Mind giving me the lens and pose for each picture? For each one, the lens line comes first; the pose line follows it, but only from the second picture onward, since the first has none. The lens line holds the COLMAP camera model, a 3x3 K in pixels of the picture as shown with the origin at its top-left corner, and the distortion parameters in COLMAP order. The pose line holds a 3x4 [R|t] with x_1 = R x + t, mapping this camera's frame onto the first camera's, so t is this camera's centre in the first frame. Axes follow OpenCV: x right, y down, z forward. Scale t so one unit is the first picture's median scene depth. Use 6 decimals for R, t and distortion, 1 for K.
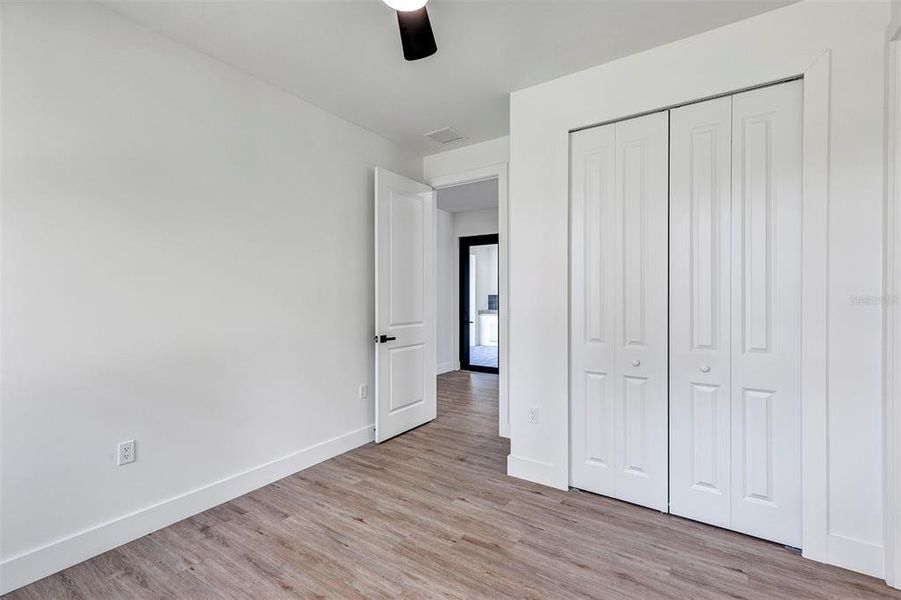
lens RADIAL K [[409.8, 0, 444.5], [0, 409.8, 298.6], [0, 0, 1]] dist [0.010224, 0.000030]
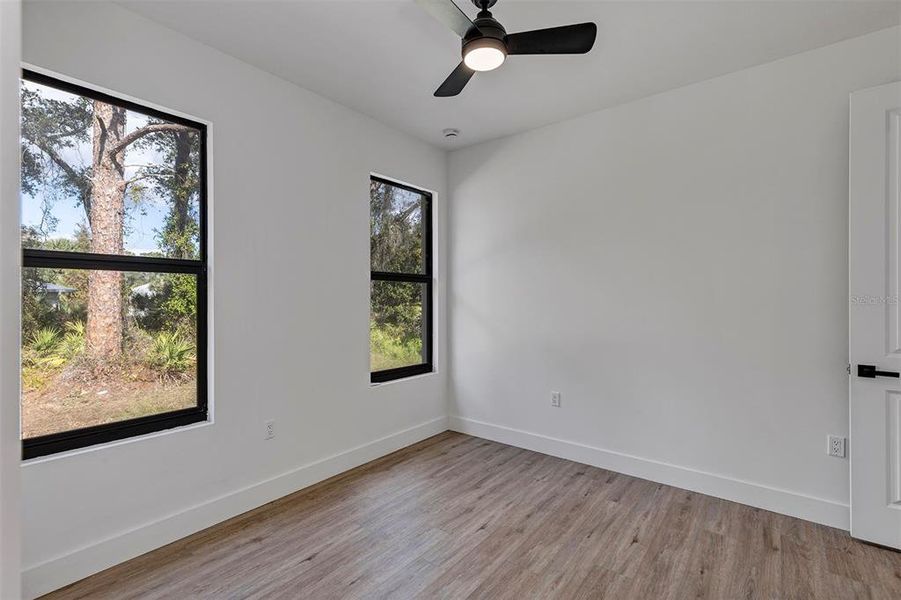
lens RADIAL K [[409.8, 0, 442.9], [0, 409.8, 296.7], [0, 0, 1]] dist [0.010224, 0.000030]
pose [[-0.077848, -0.003888, -0.996958, 0.693268], [-0.003900, 0.999986, -0.003595, -0.010330], [0.996958, 0.003608, -0.077862, 0.576370]]
